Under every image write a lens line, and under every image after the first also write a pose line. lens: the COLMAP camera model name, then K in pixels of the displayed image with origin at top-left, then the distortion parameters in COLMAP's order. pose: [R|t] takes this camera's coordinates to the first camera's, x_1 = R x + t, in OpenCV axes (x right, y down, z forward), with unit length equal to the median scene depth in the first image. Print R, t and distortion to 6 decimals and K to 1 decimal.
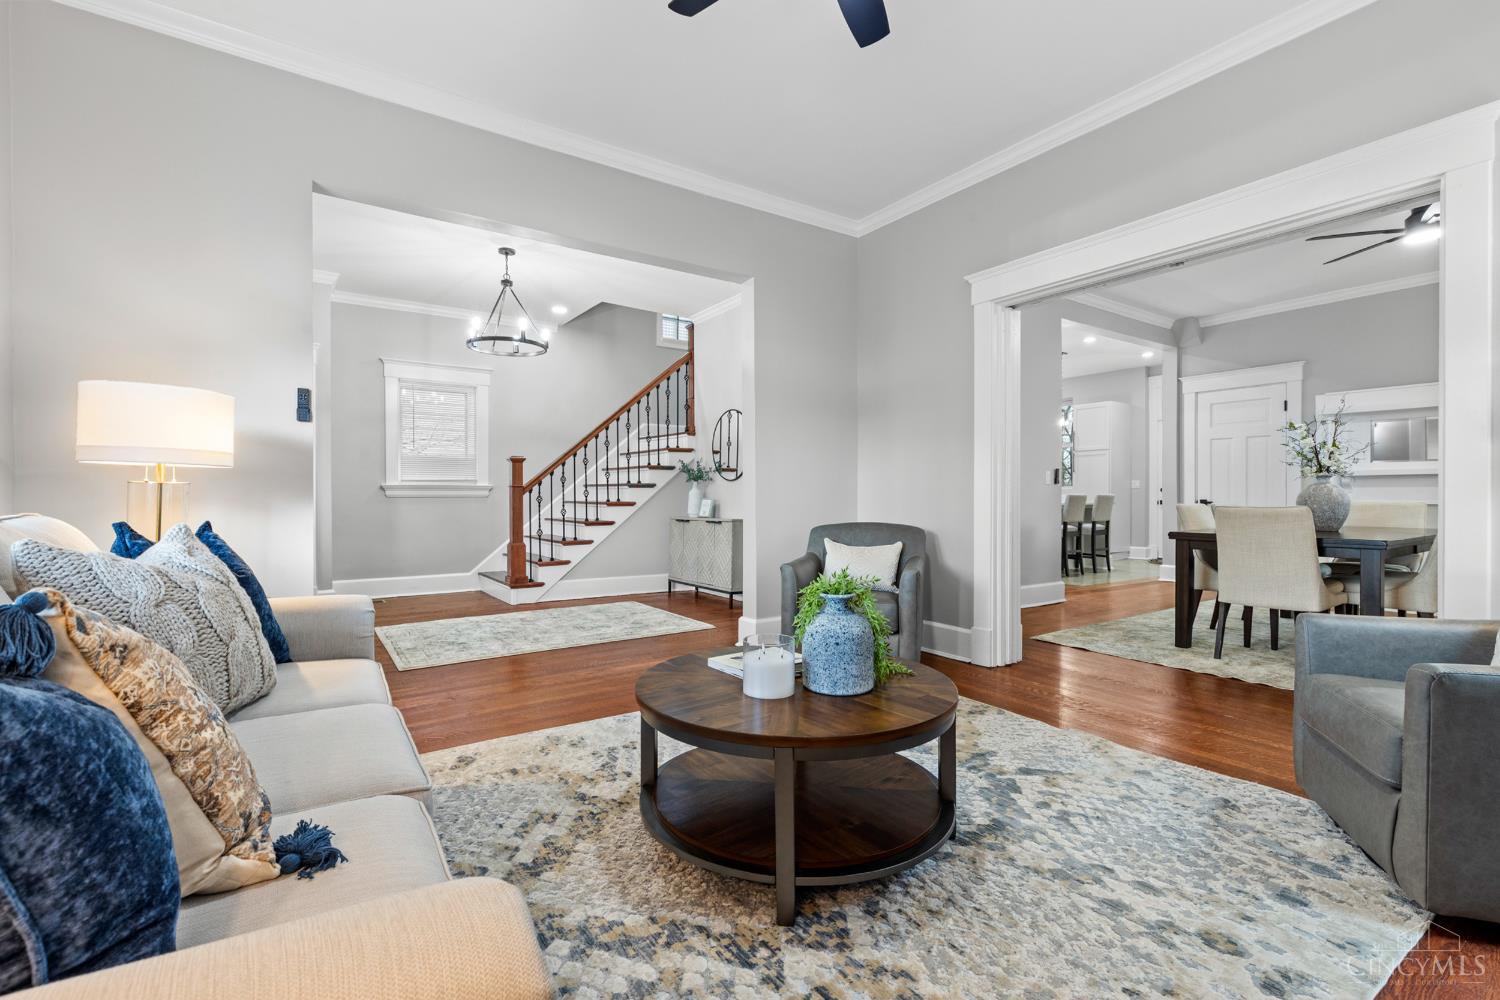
lens RADIAL K [[670.1, 0, 751.3], [0, 670.1, 502.2], [0, 0, 1]] dist [0.003370, 0.000144]
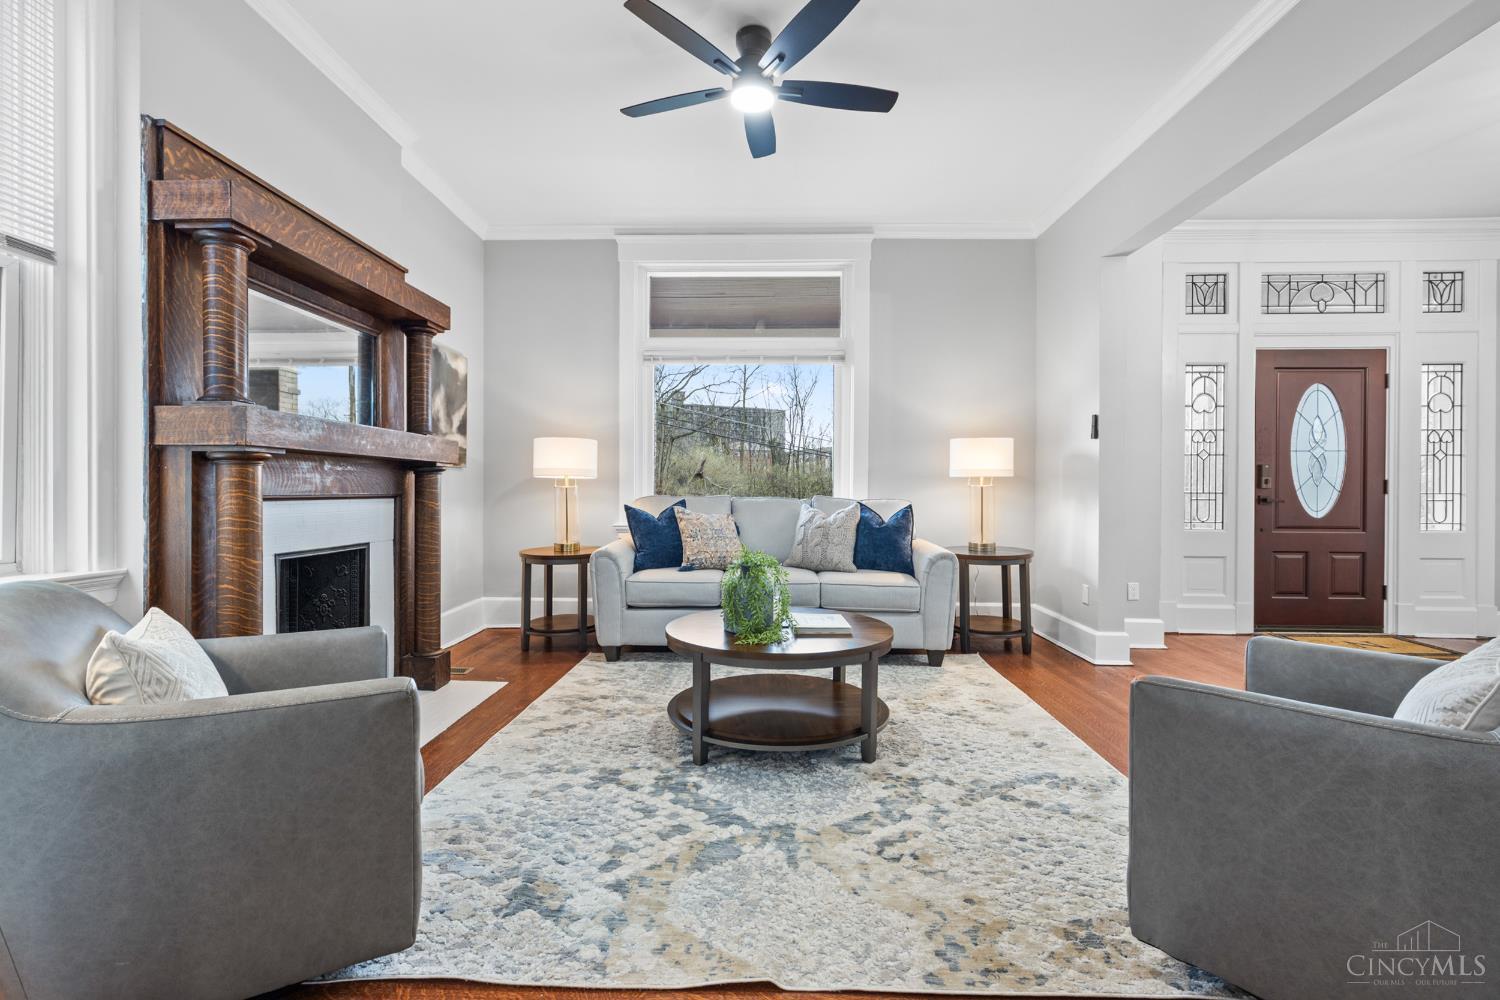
lens RADIAL K [[670.1, 0, 734.7], [0, 670.1, 493.2], [0, 0, 1]] dist [0.003370, 0.000144]
pose [[-0.599025, 0.004649, -0.800717, 0.363213], [-0.012631, 0.999804, 0.015254, -0.008254], [0.800631, 0.019252, -0.598849, 0.517764]]
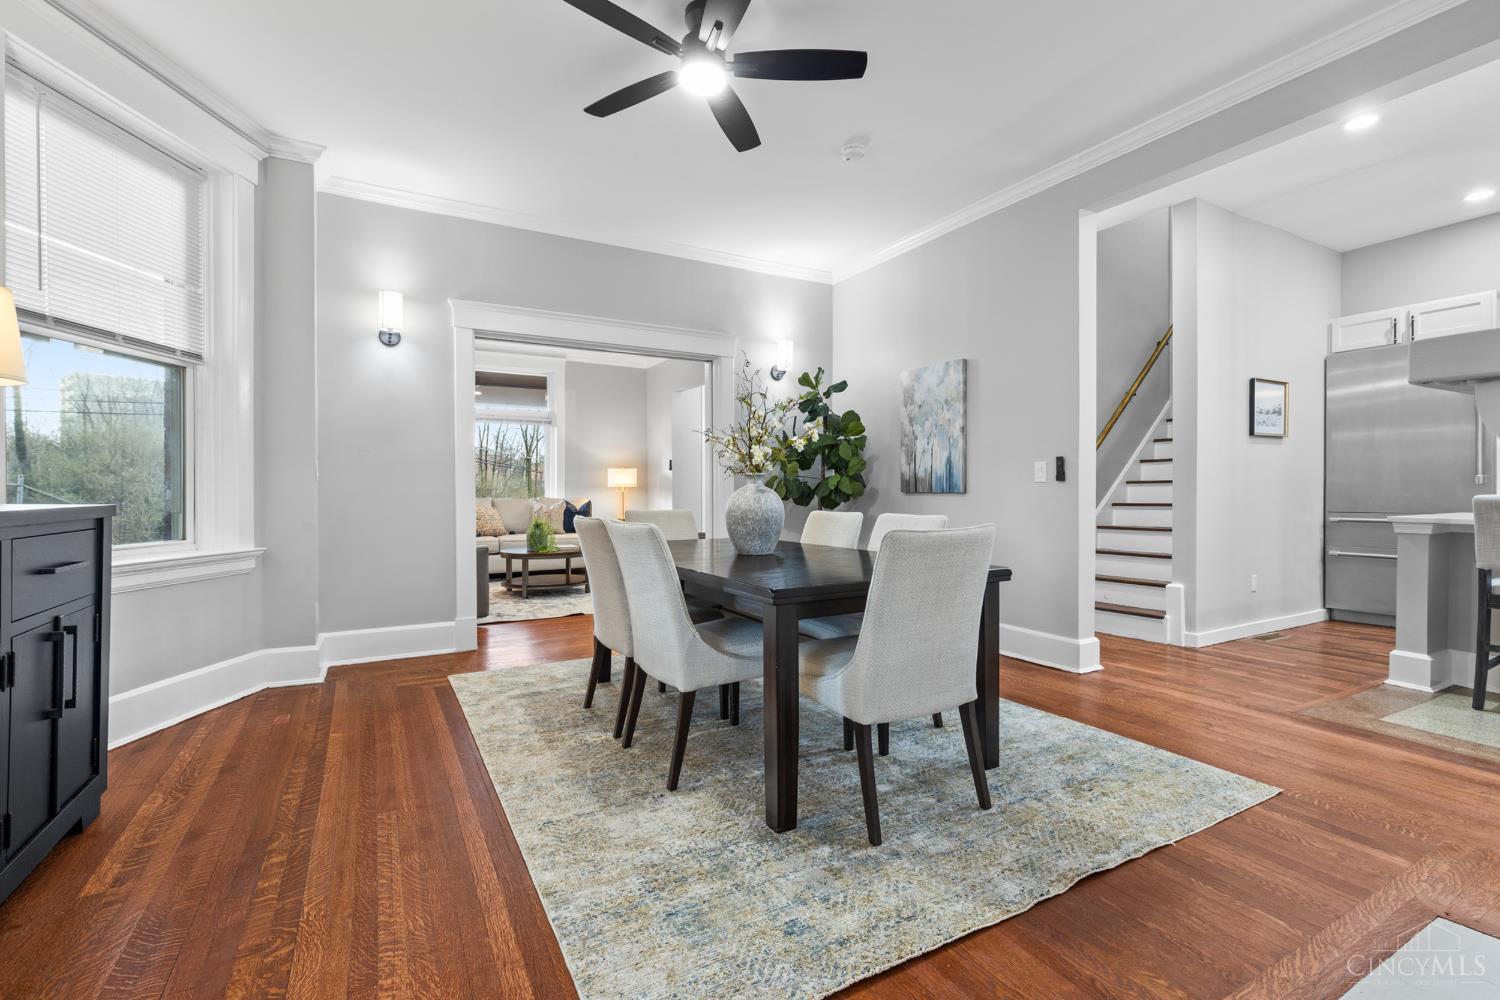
lens RADIAL K [[670.1, 0, 737.8], [0, 670.1, 491.5], [0, 0, 1]] dist [0.003370, 0.000144]
pose [[-0.104763, 0.003321, -0.994492, 0.988840], [-0.010450, 0.999936, 0.004440, -0.015442], [0.994442, 0.010857, -0.104721, 0.683263]]
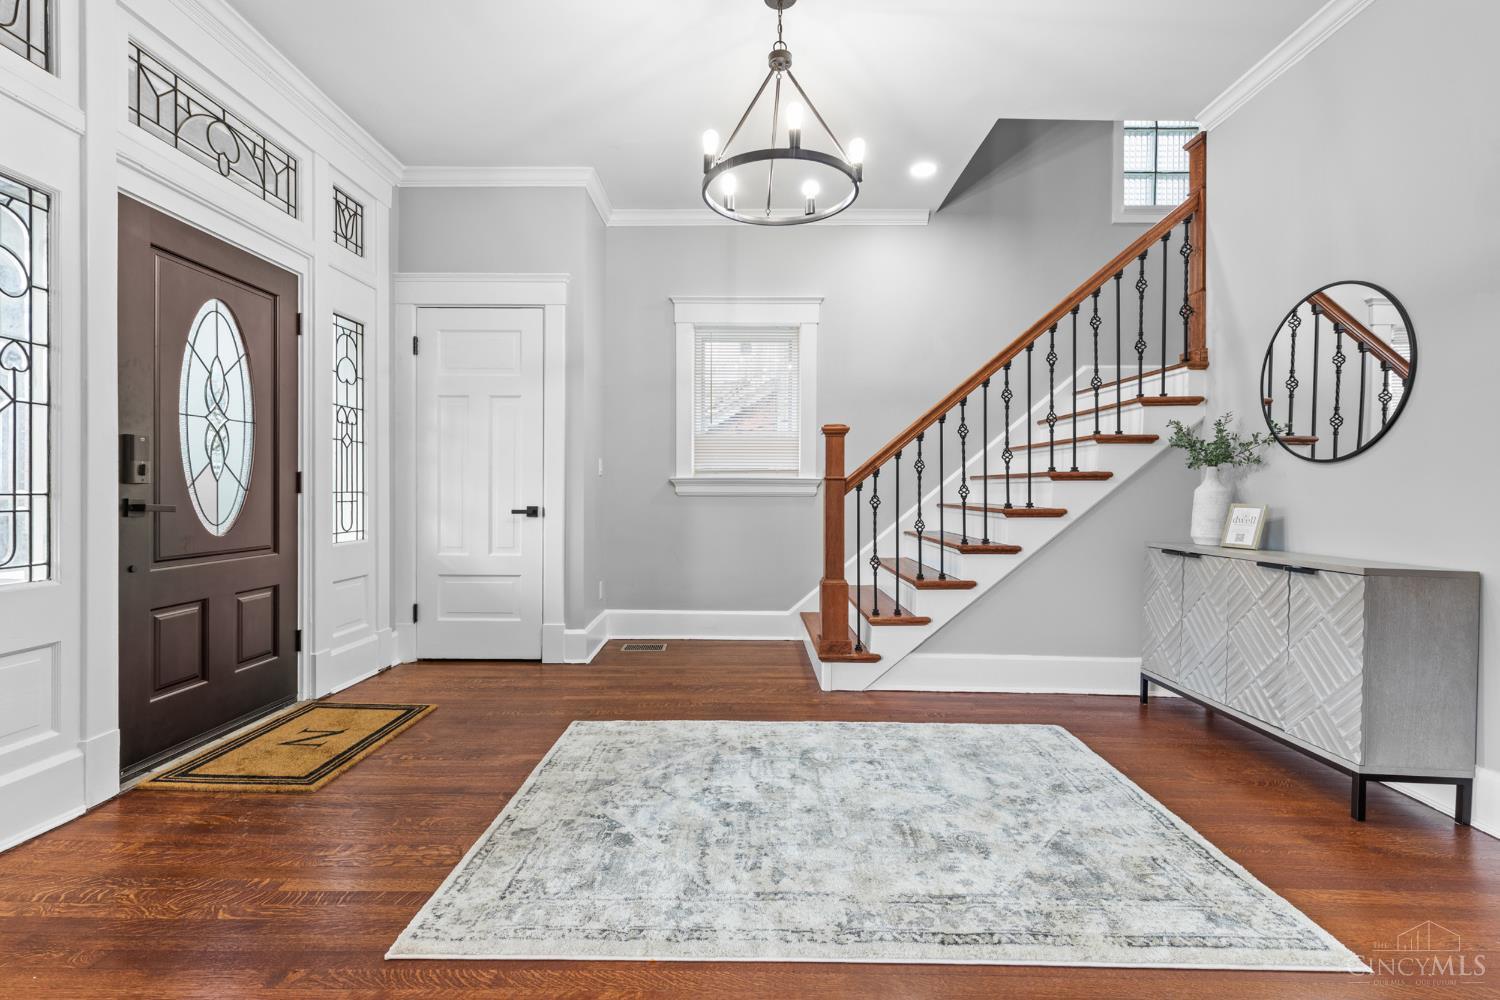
lens RADIAL K [[670.1, 0, 738.8], [0, 670.1, 493.0], [0, 0, 1]] dist [0.003370, 0.000144]
pose [[0.807909, 0.006265, -0.589274, -0.074176], [-0.012093, 0.999909, -0.005949, -0.006451], [0.589183, 0.011932, 0.807911, 0.445774]]
